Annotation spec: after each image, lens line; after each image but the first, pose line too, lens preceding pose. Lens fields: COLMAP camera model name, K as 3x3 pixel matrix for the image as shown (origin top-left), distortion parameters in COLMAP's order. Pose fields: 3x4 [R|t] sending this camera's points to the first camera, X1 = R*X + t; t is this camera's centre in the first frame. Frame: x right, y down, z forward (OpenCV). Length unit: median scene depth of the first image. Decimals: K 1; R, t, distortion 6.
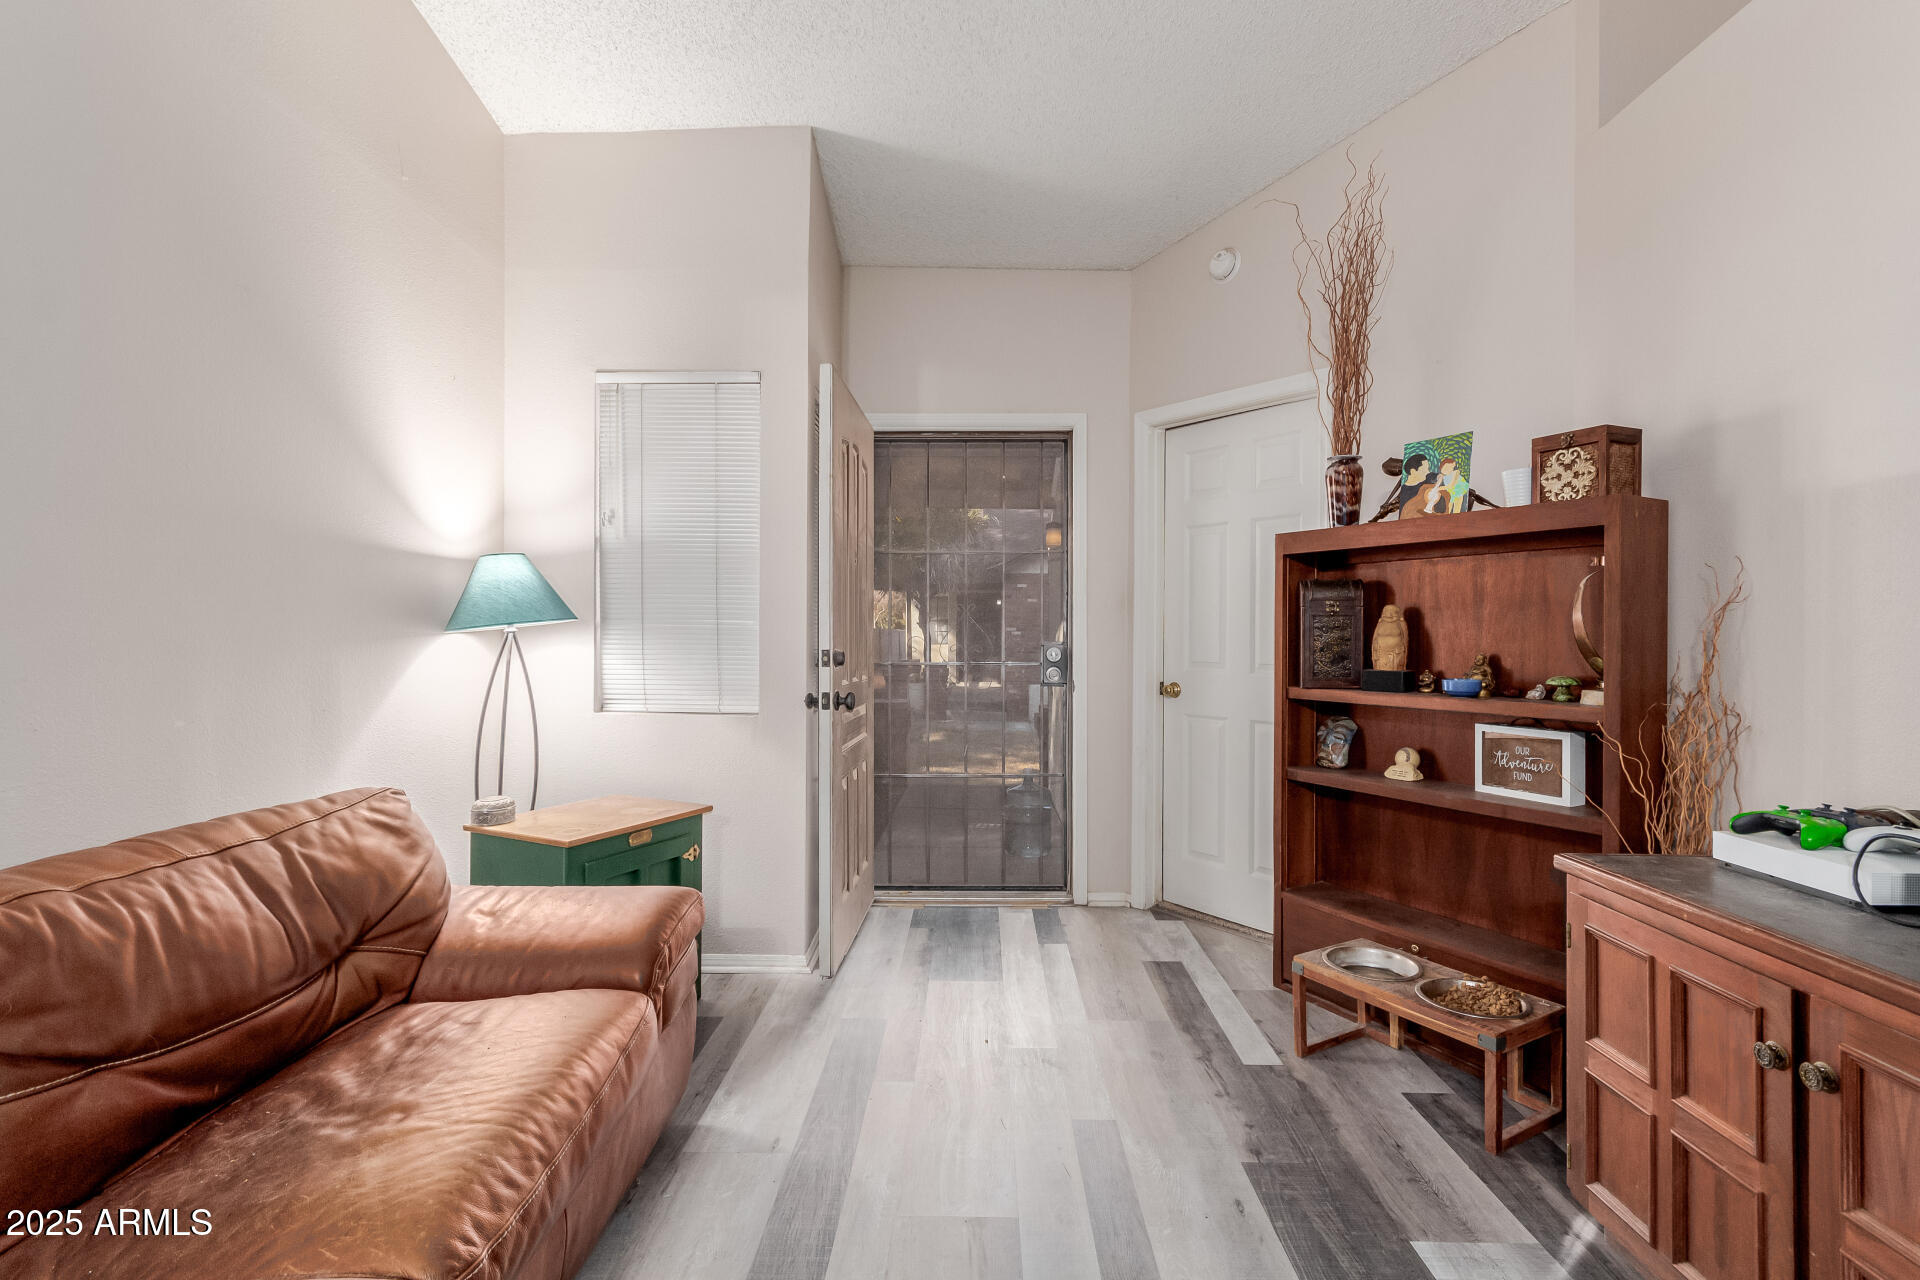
lens RADIAL K [[889.0, 0, 960.0], [0, 889.0, 640.0], [0, 0, 1]] dist [0.000680, -0.000107]
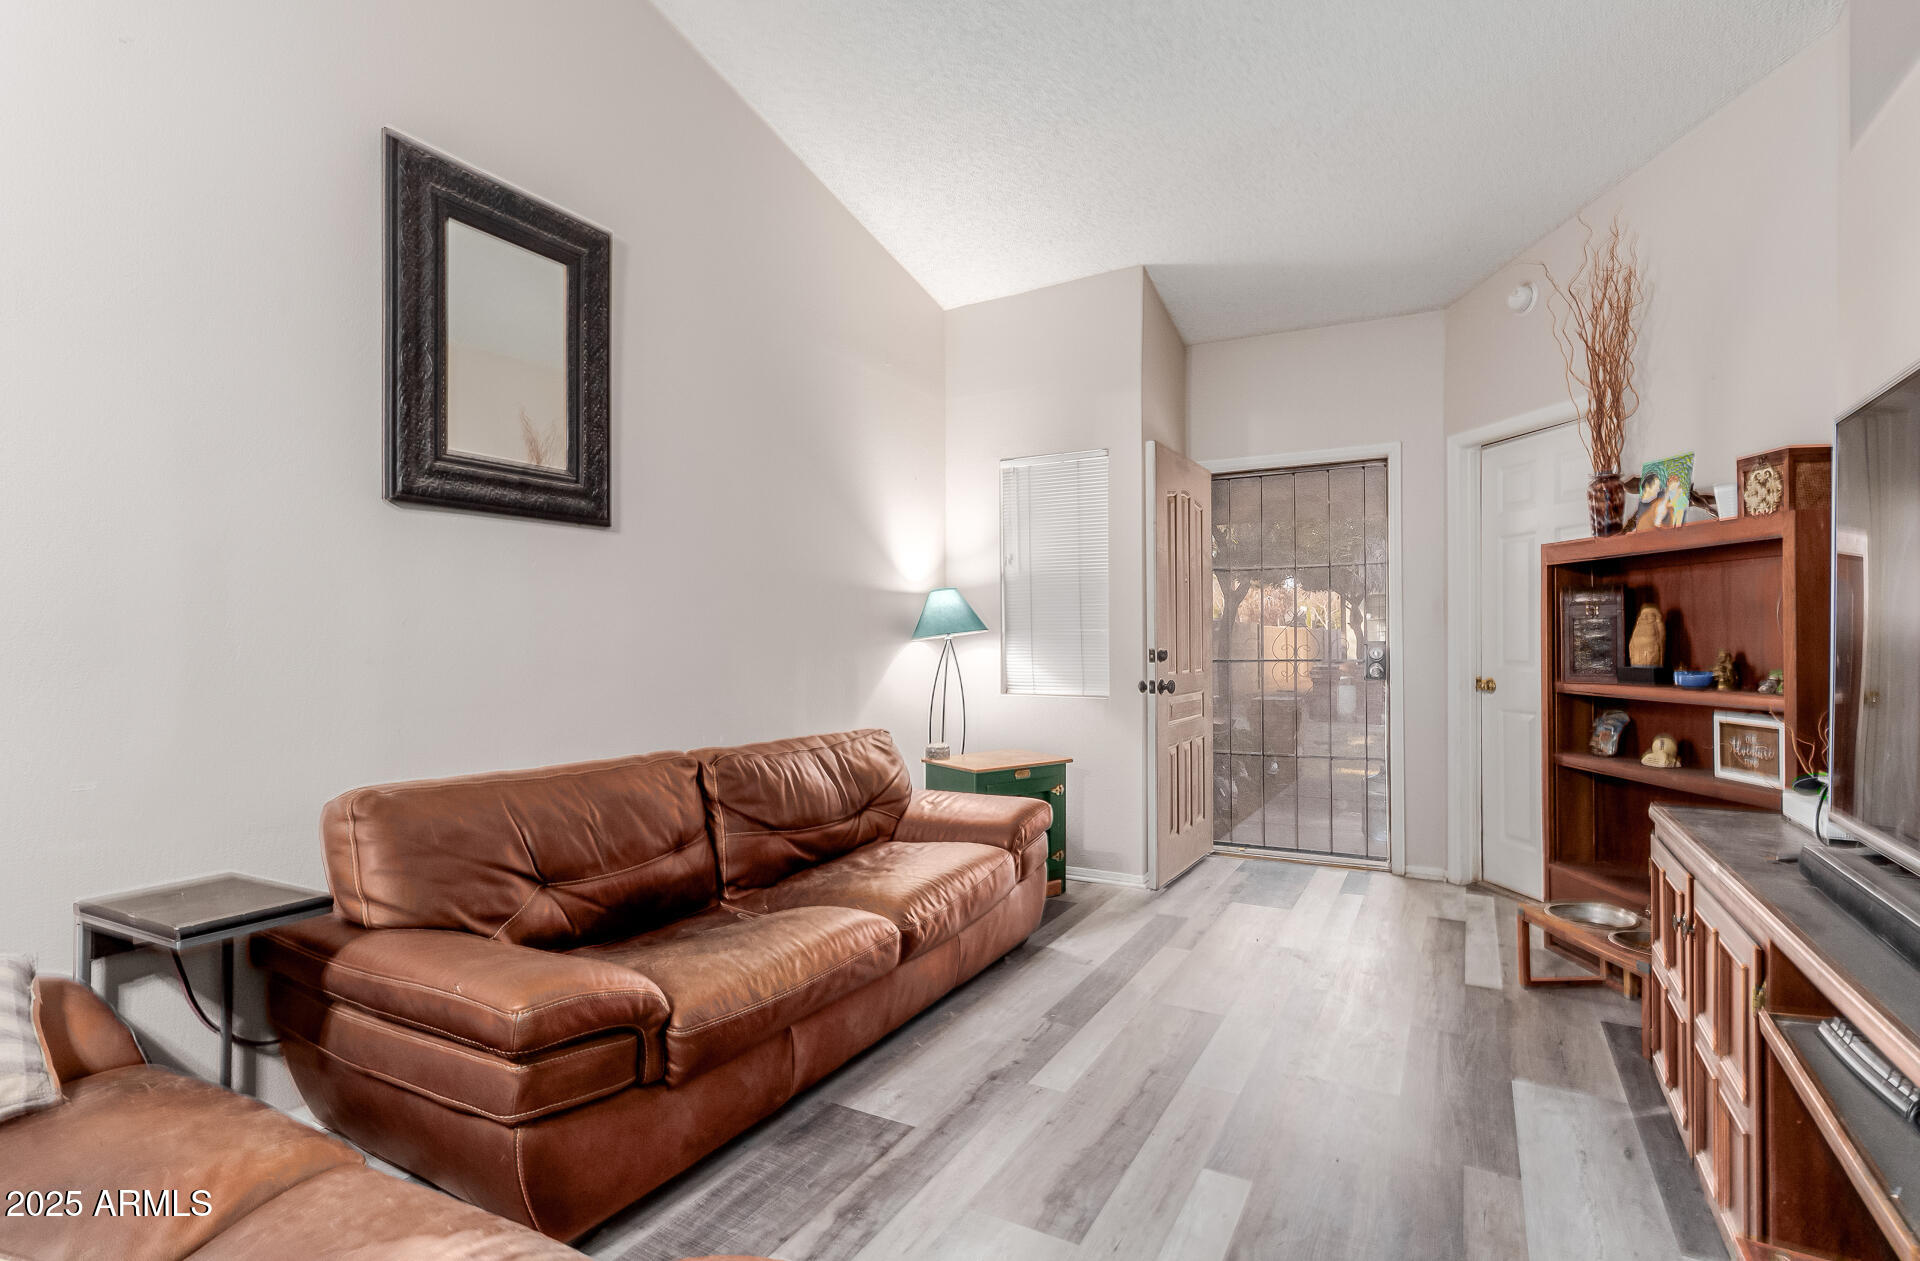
lens RADIAL K [[899.0, 0, 958.2], [0, 899.0, 634.9], [0, 0, 1]] dist [0.000260, -0.000087]
pose [[0.881695, -0.011650, -0.471676, 0.260942], [0.007876, 0.999919, -0.009975, -0.000519], [0.471754, 0.005080, 0.881716, -0.393082]]
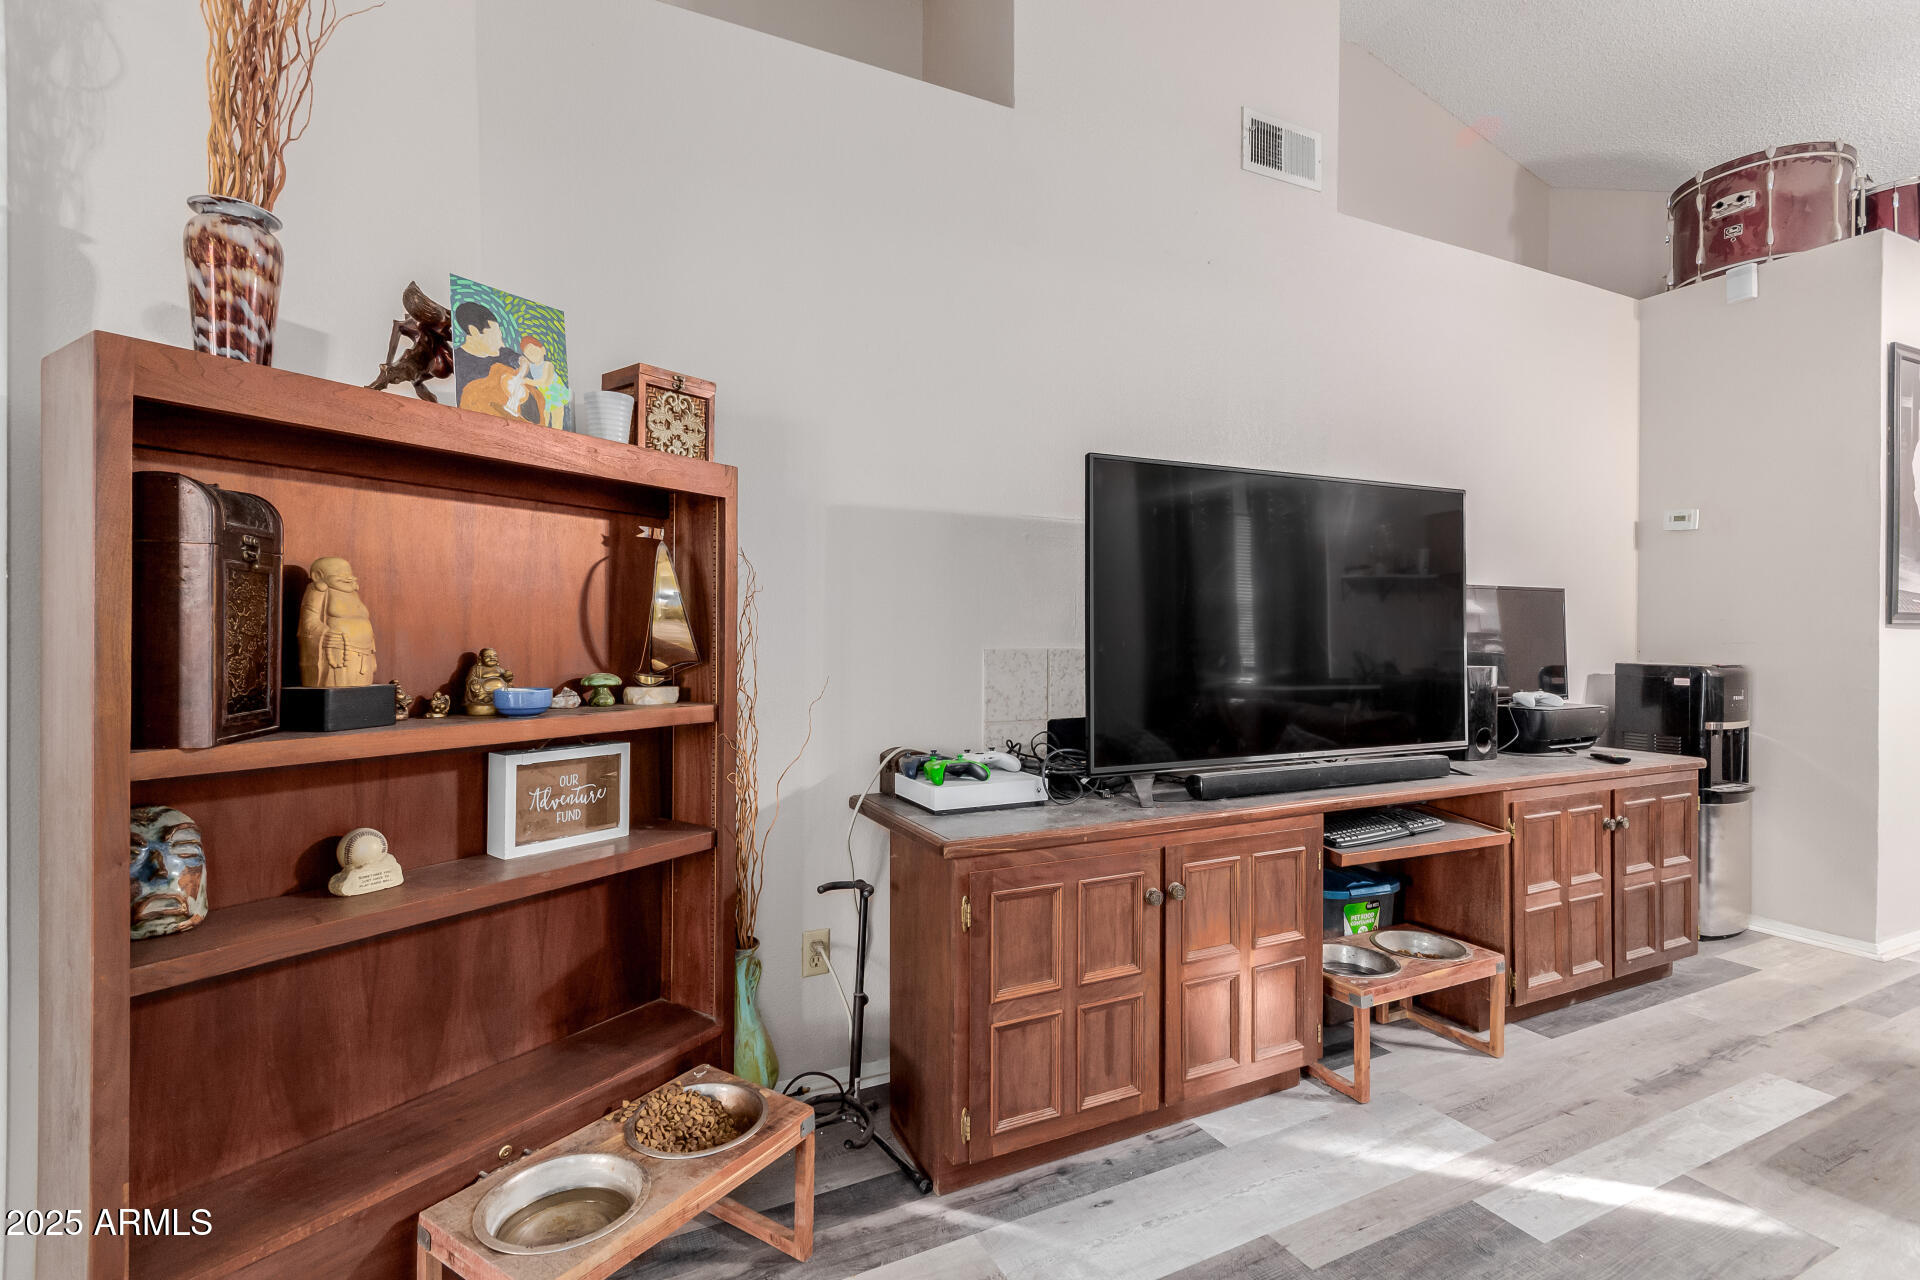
lens RADIAL K [[895.3, 0, 954.7], [0, 895.3, 636.5], [0, 0, 1]] dist [0.003589, 0.000677]
pose [[-0.470612, -0.012798, 0.882248, -0.137198], [-0.004047, 0.999916, 0.012346, -0.001969], [-0.882331, 0.002240, -0.470624, 0.948359]]
